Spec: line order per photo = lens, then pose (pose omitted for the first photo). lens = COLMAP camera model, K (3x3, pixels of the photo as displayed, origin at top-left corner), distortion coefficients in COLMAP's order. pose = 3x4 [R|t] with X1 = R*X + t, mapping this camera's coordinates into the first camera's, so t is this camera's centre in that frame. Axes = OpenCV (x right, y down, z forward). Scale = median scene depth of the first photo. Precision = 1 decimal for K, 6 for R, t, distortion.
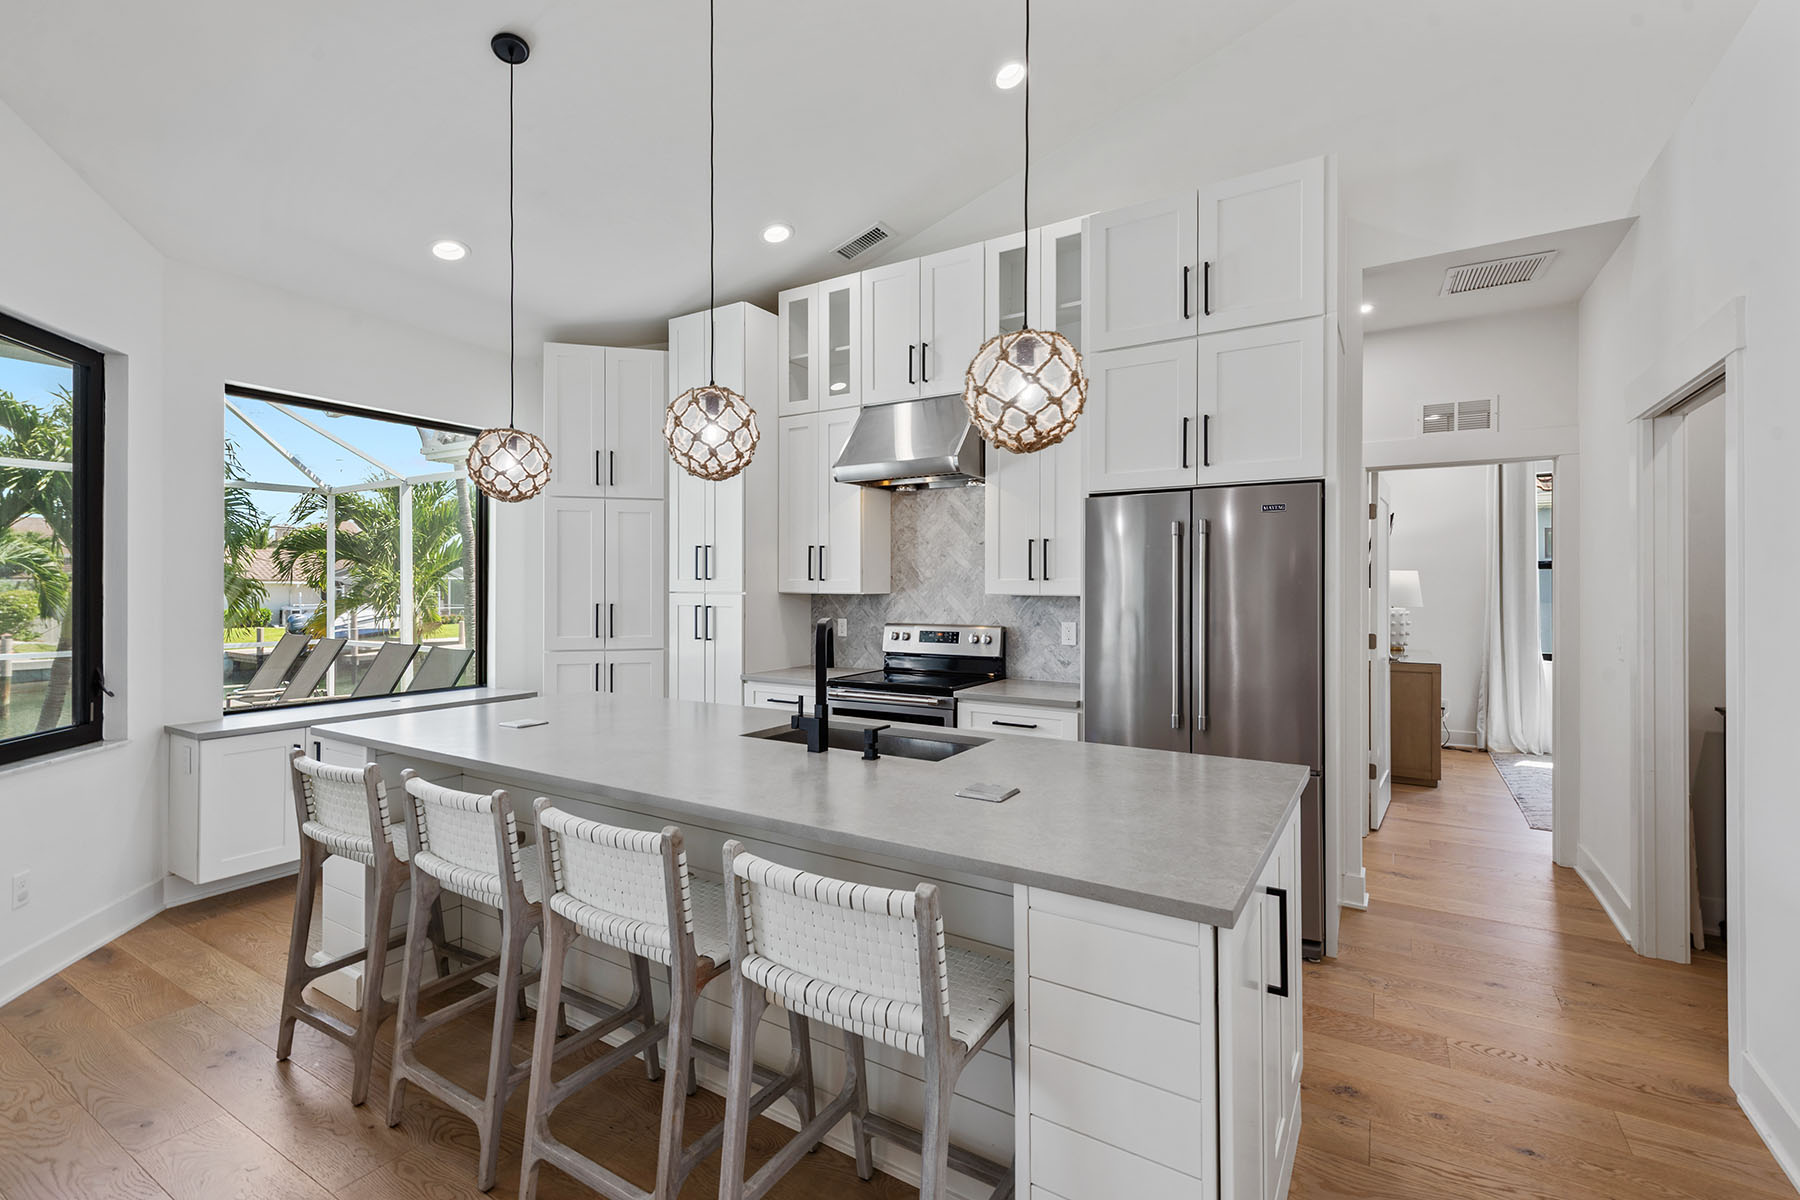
lens RADIAL K [[796.6, 0, 885.4], [0, 796.6, 591.1], [0, 0, 1]] dist [0.012373, 0.000038]
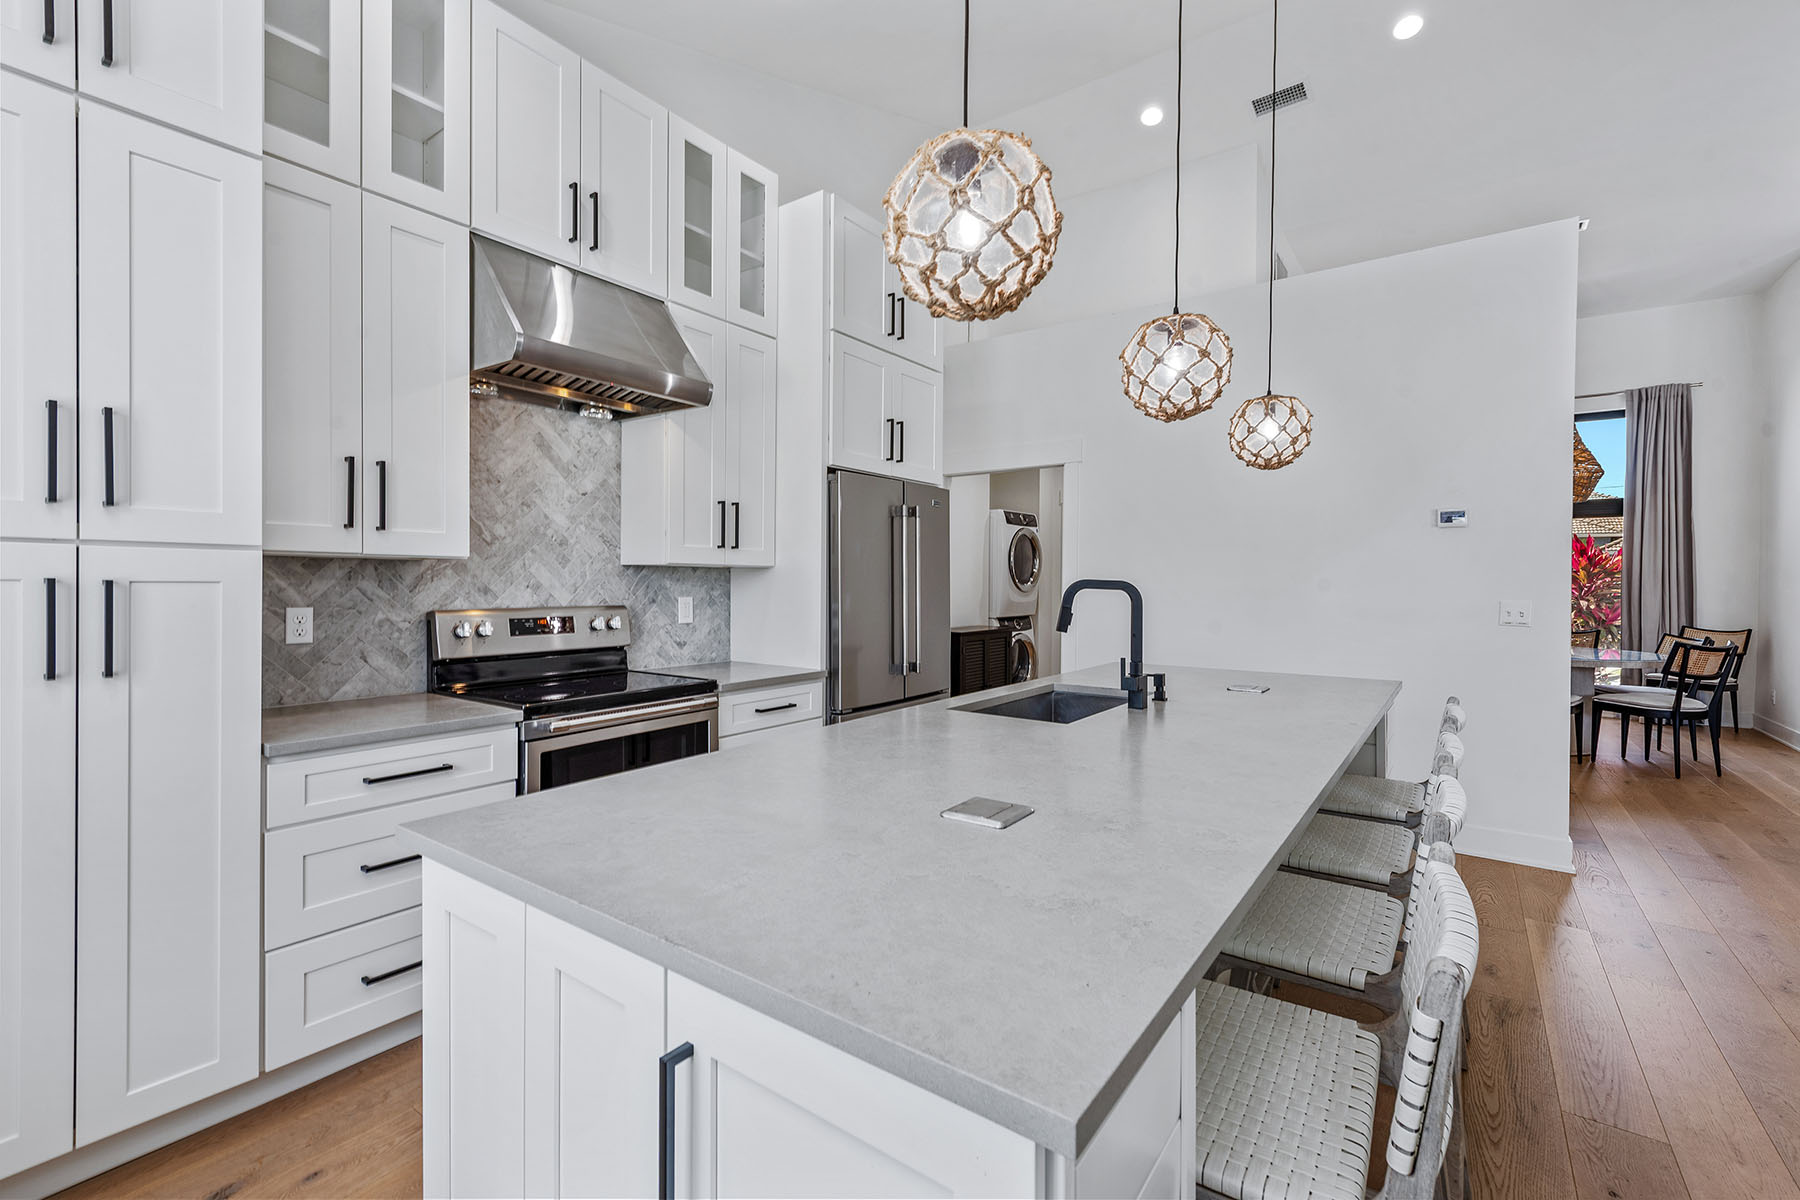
lens RADIAL K [[778.5, 0, 900.0], [0, 778.5, 600.0], [0, 0, 1]] dist [0.001910, -0.000007]
pose [[0.067854, -0.024008, 0.997406, -0.562306], [0.001893, 0.999712, 0.023935, 0.020304], [-0.997693, 0.000264, 0.067879, 0.646624]]
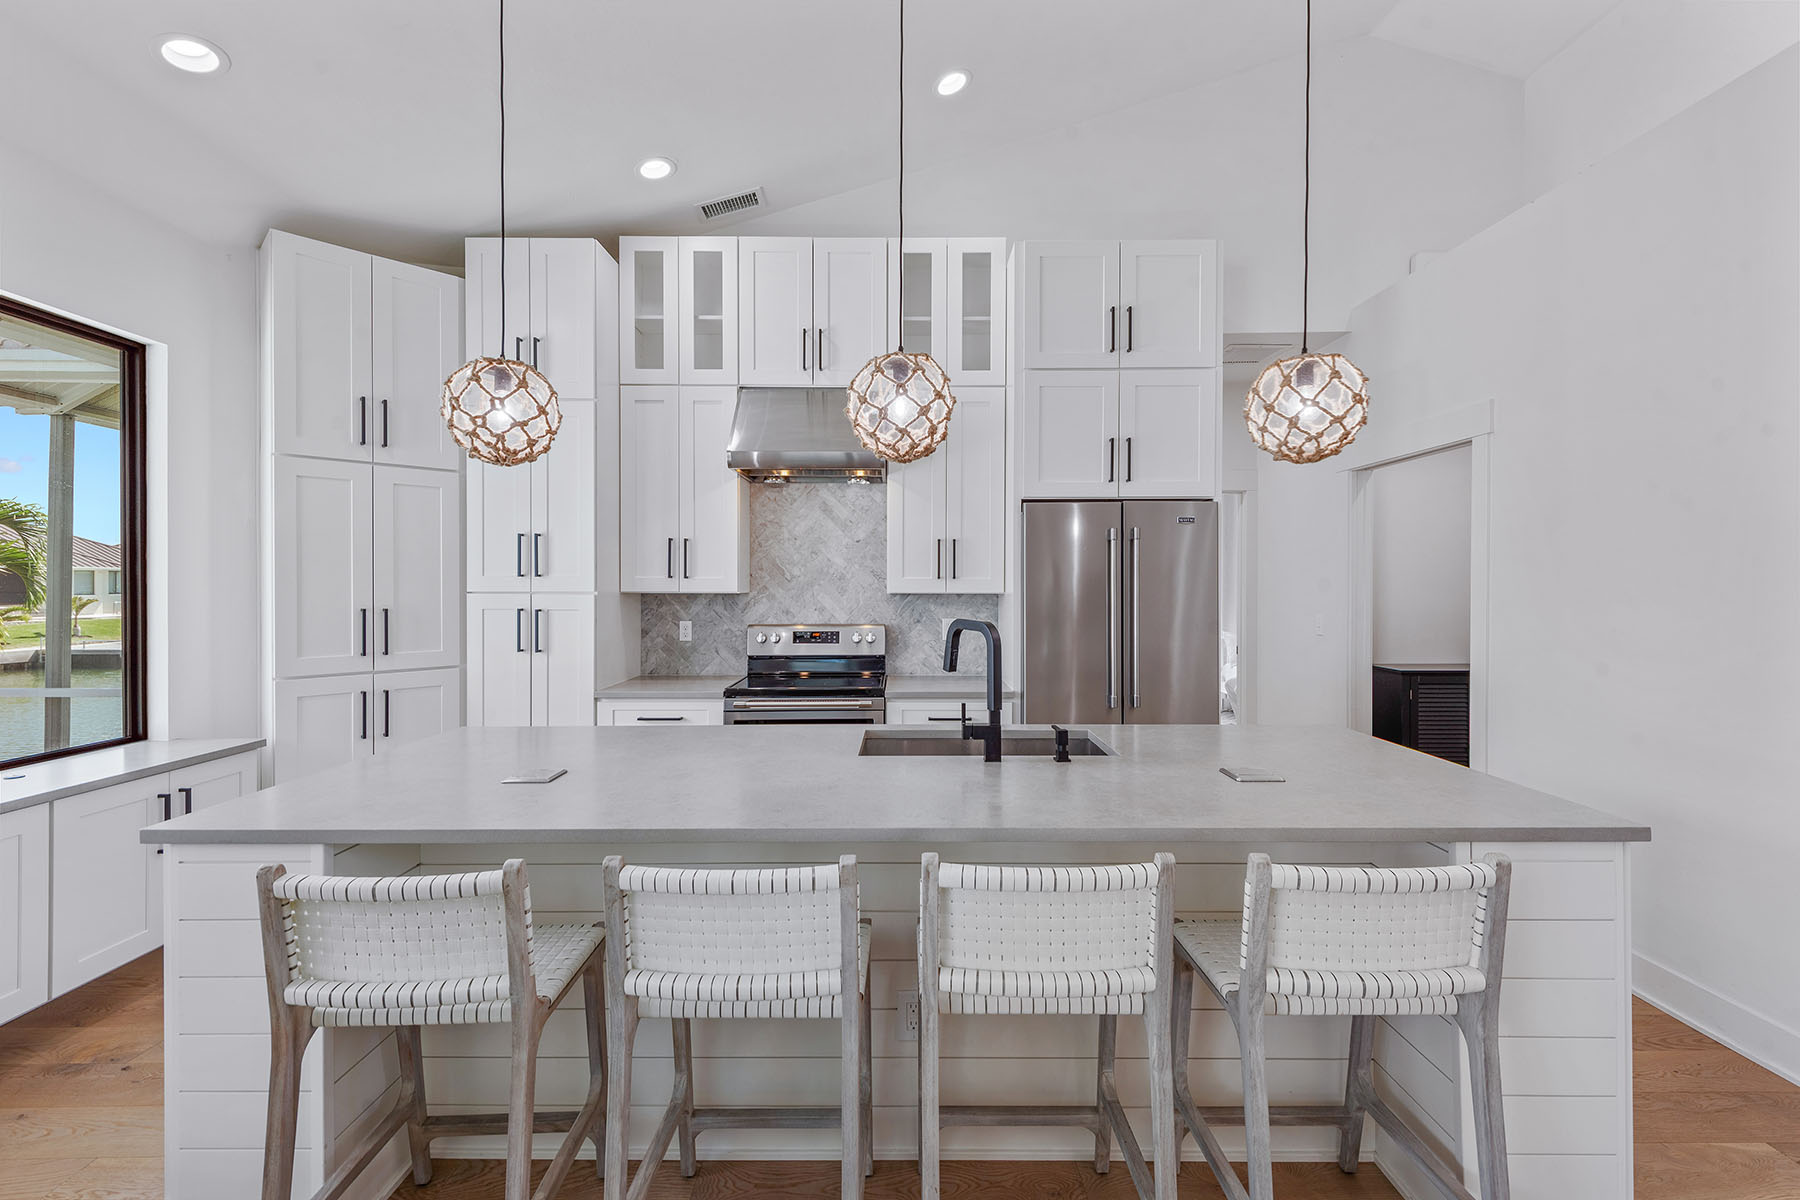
lens RADIAL K [[778.5, 0, 900.0], [0, 778.5, 600.0], [0, 0, 1]] dist [0.001910, -0.000007]
pose [[0.846648, -0.010751, 0.532045, -0.342923], [0.003638, 0.999889, 0.014416, -0.000676], [-0.532142, -0.010270, 0.846593, 0.148459]]
